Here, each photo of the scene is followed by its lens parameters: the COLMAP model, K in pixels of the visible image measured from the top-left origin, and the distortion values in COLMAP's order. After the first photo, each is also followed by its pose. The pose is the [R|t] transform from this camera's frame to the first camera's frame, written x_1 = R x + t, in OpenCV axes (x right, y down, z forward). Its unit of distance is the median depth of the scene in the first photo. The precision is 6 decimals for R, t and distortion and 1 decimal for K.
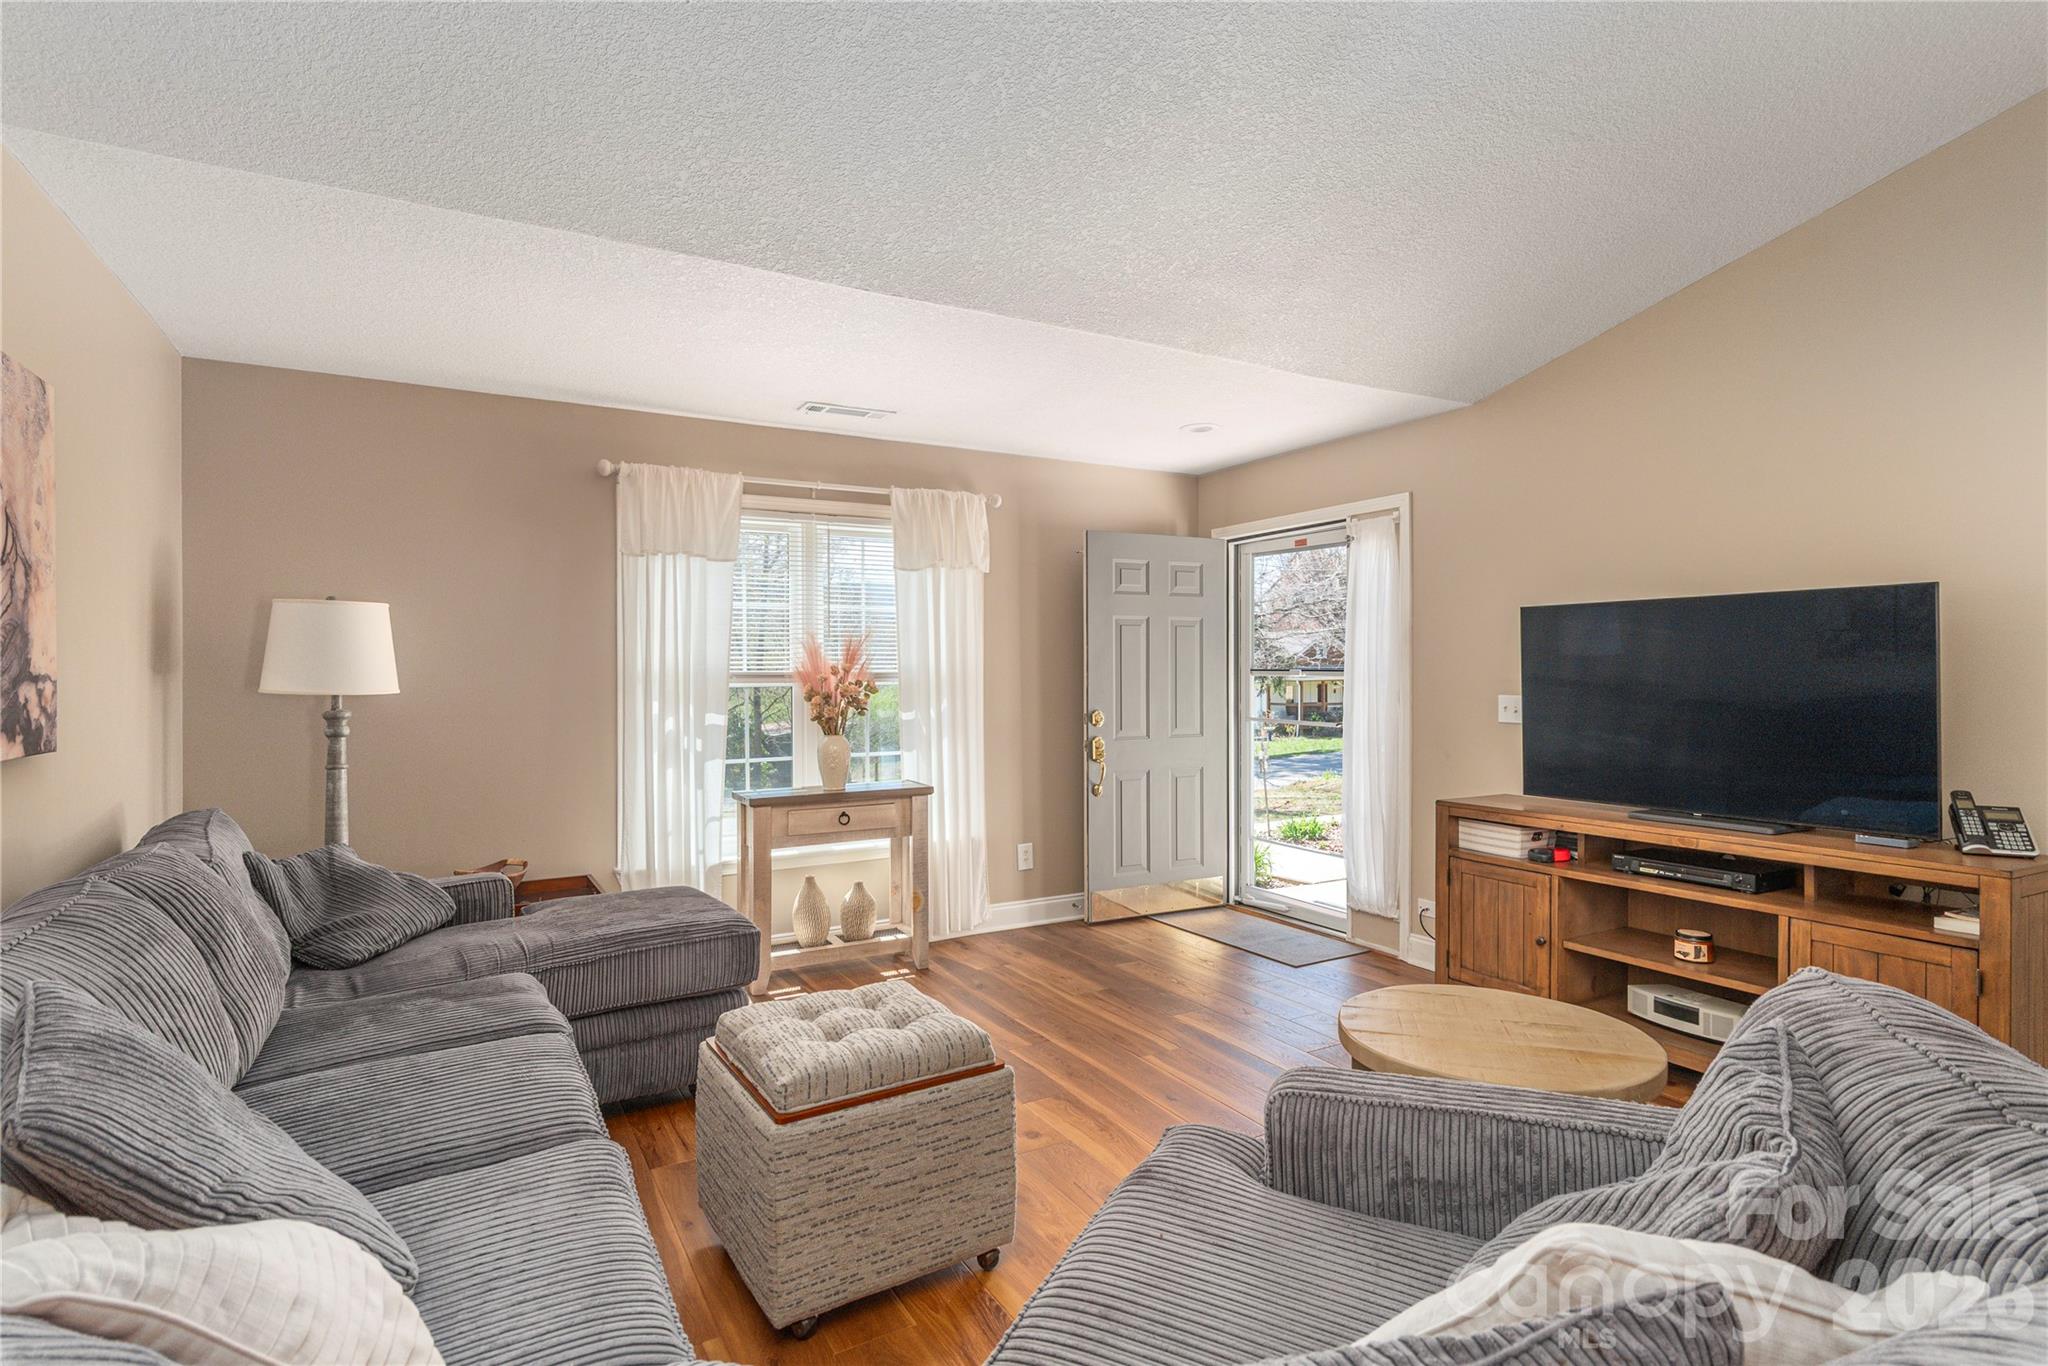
lens RADIAL K [[1057.8, 0, 1031.3], [0, 1057.8, 675.8], [0, 0, 1]] dist [-0.006664, -0.000530]
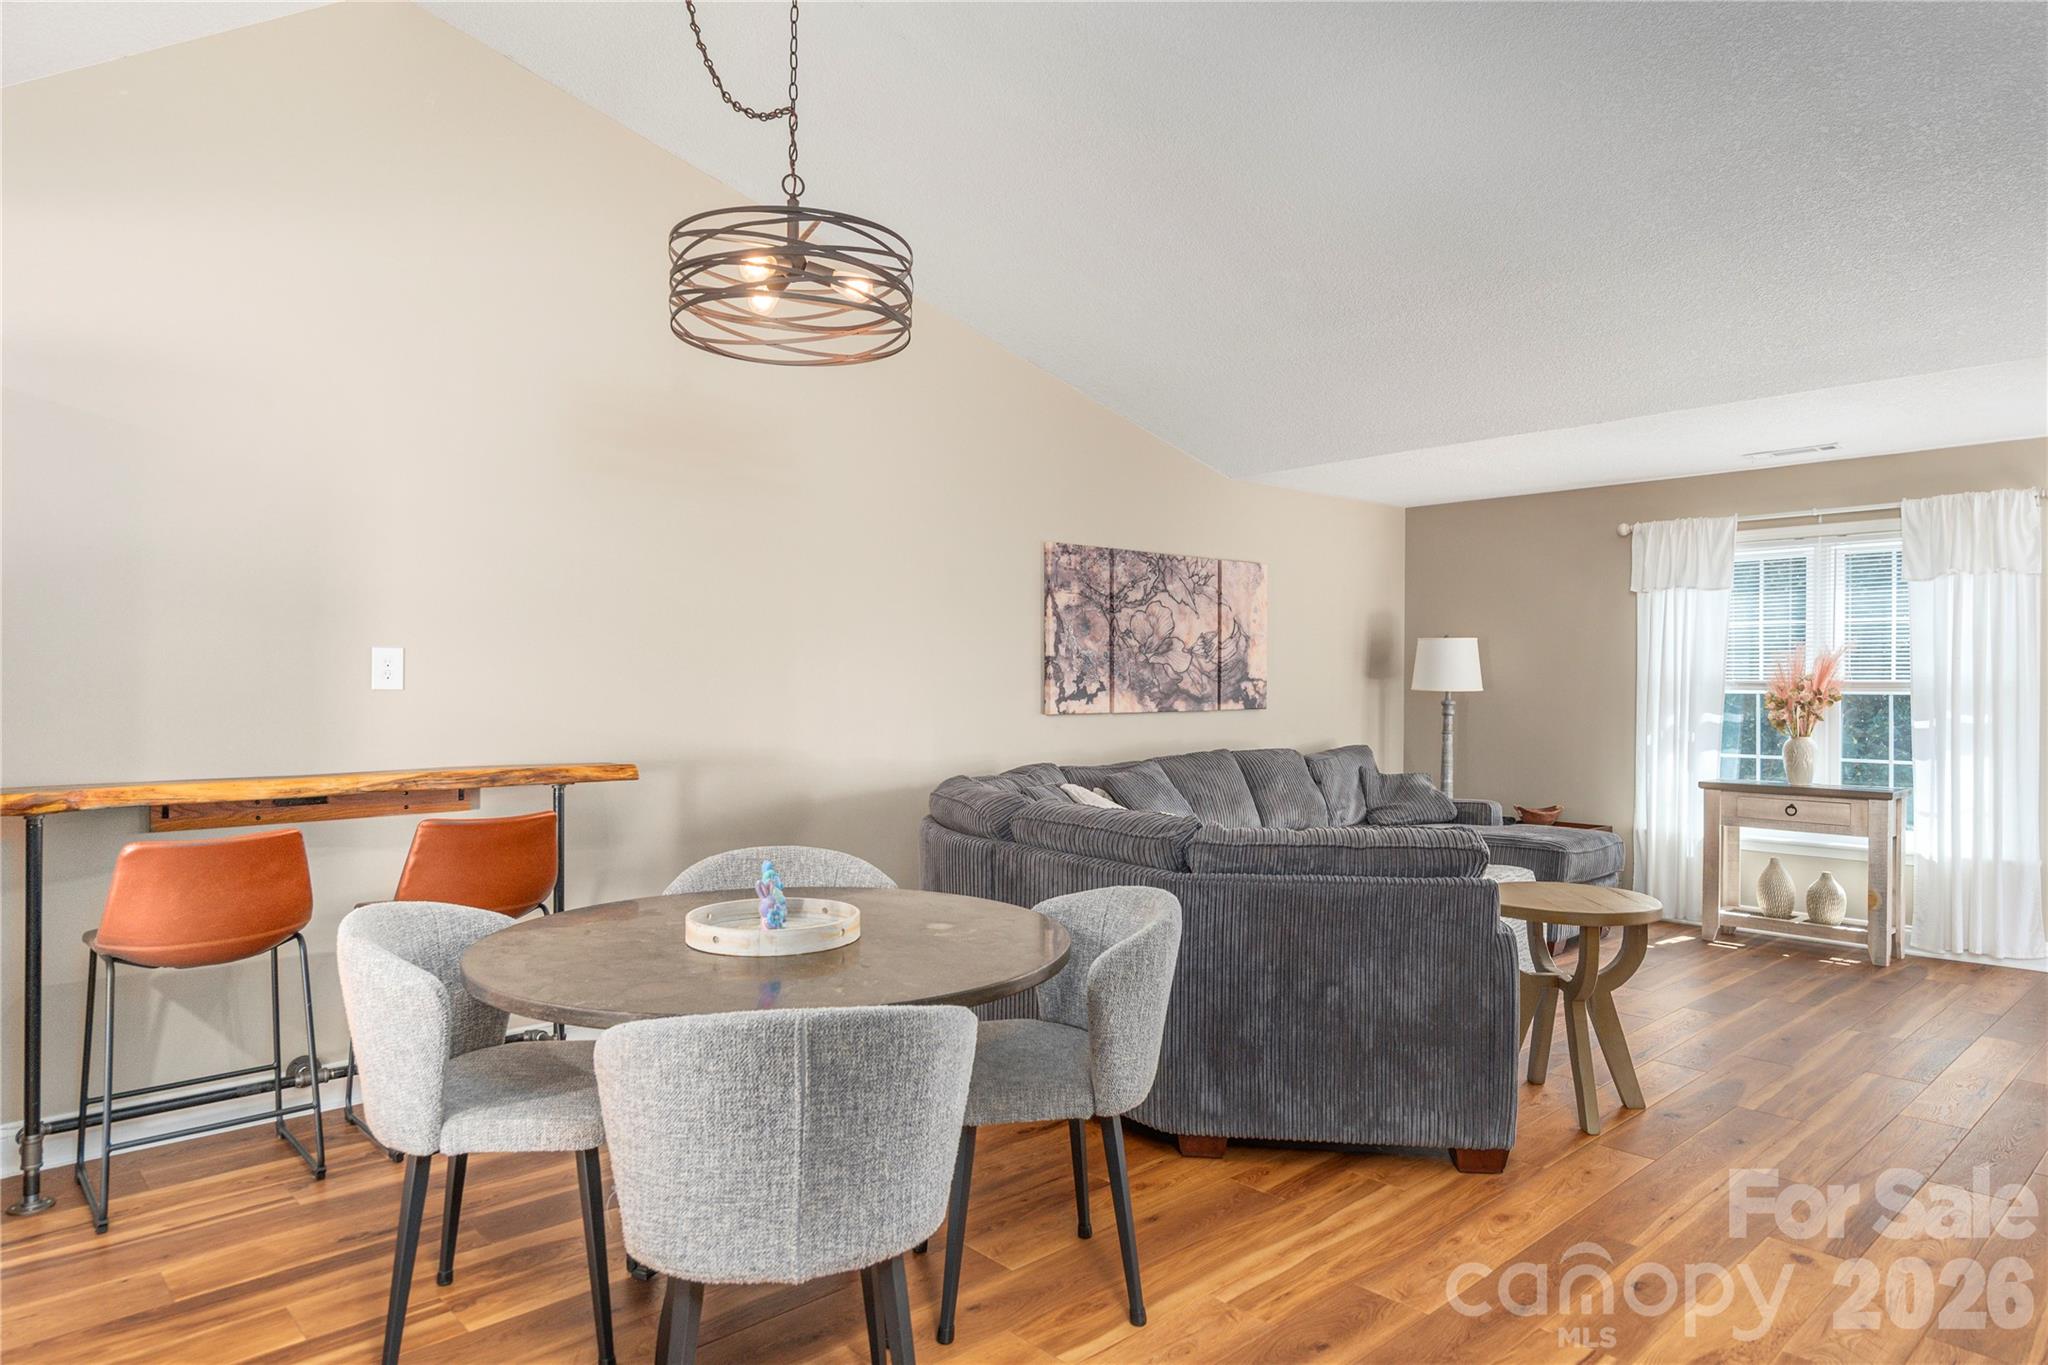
lens RADIAL K [[1308.7, 0, 1038.7], [0, 1308.7, 685.3], [0, 0, 1]] dist [-0.003063, -0.000570]
pose [[0.177315, 0.008518, -0.984117, 1.108286], [-0.009355, 0.999932, 0.006969, -0.000769], [0.984110, 0.007971, 0.177383, -0.044531]]
